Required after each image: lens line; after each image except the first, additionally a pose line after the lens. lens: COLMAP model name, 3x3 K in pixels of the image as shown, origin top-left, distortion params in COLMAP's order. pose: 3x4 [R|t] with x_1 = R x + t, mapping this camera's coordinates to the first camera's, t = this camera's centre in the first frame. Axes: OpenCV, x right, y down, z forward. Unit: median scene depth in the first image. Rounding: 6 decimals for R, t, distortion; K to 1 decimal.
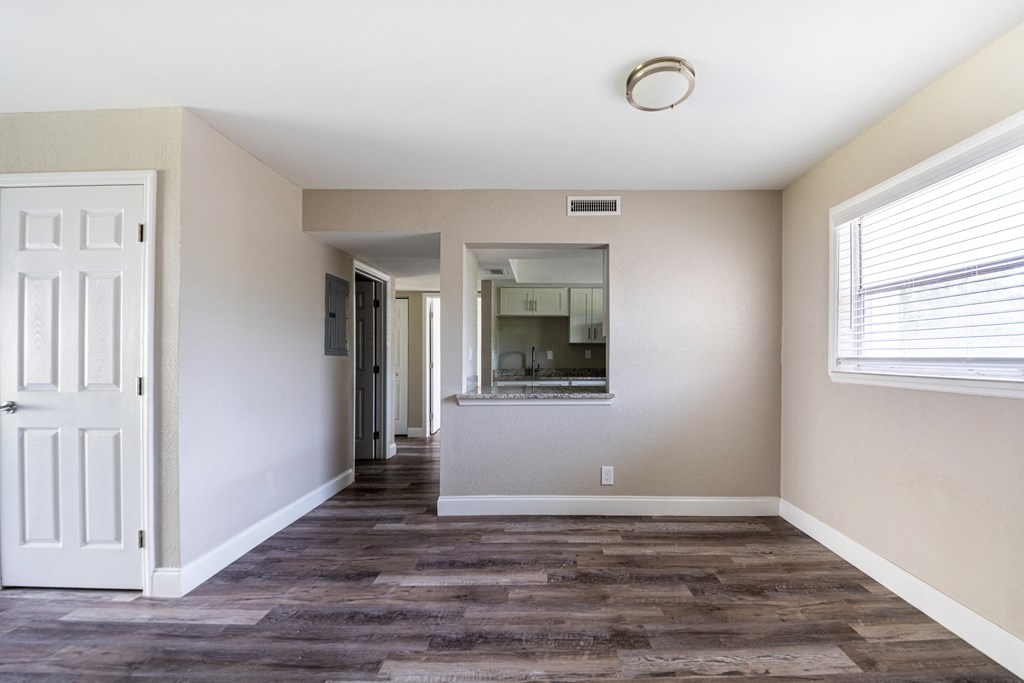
lens RADIAL K [[395.5, 0, 545.4], [0, 395.5, 351.7], [0, 0, 1]] dist [0.025857, -0.025728]
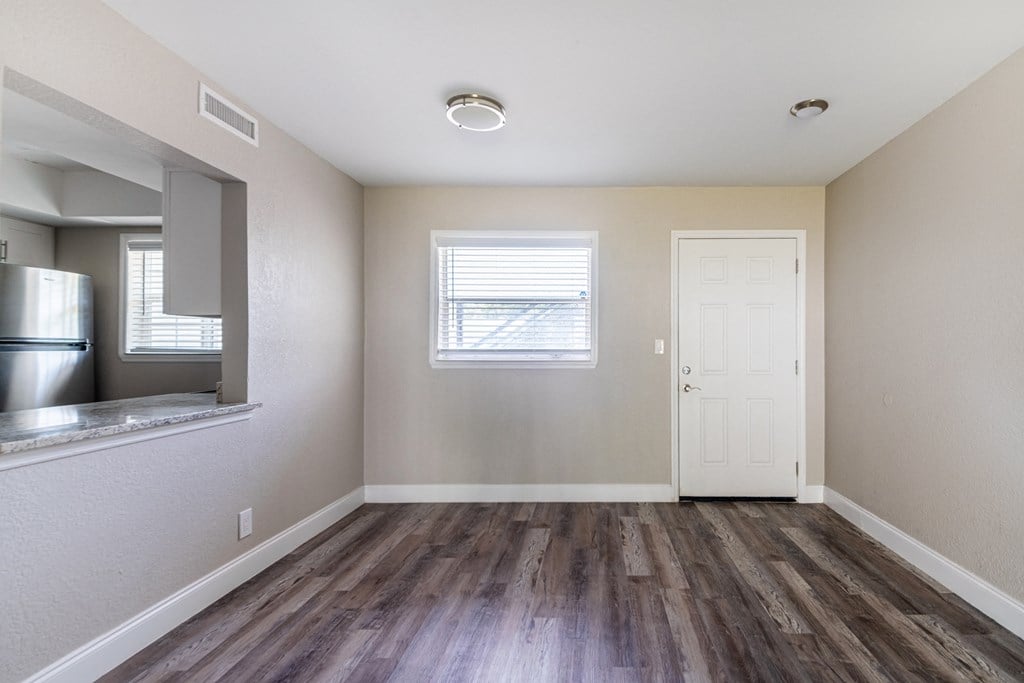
lens RADIAL K [[501.7, 0, 597.4], [0, 501.7, 347.1], [0, 0, 1]] dist [0.049723, -0.031512]
pose [[0.004504, 0.003351, 0.999984, -0.944290], [-0.012733, 0.999914, -0.003293, 0.006209], [-0.999909, -0.012718, 0.004546, 0.515260]]
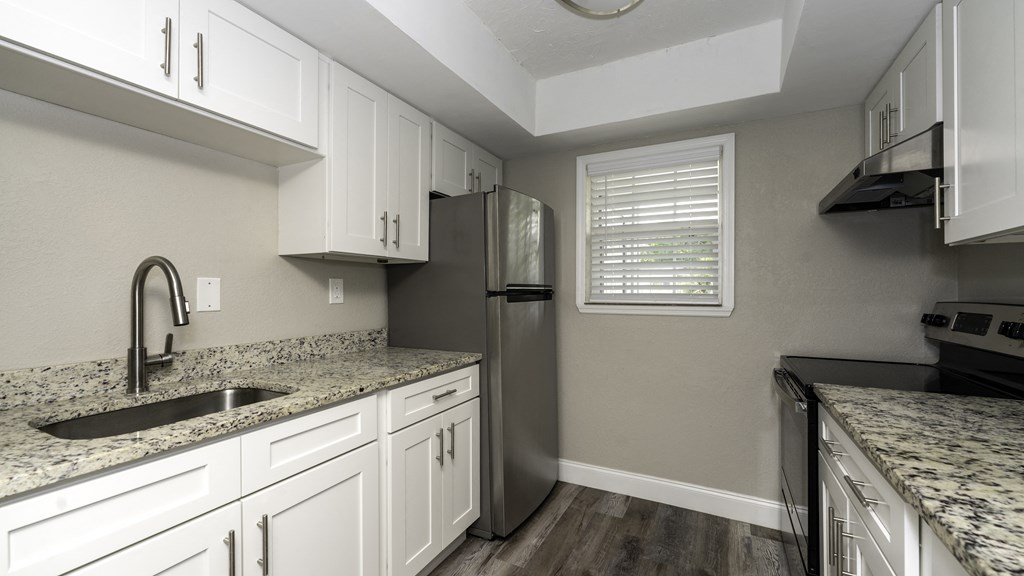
lens RADIAL K [[422.6, 0, 513.4], [0, 422.6, 292.6], [0, 0, 1]] dist [0.011977, -0.004659]
pose [[0.455799, 0.000667, 0.890082, -0.348490], [-0.010752, 0.999931, 0.004756, 0.009834], [-0.890018, -0.011738, 0.455775, 1.747845]]
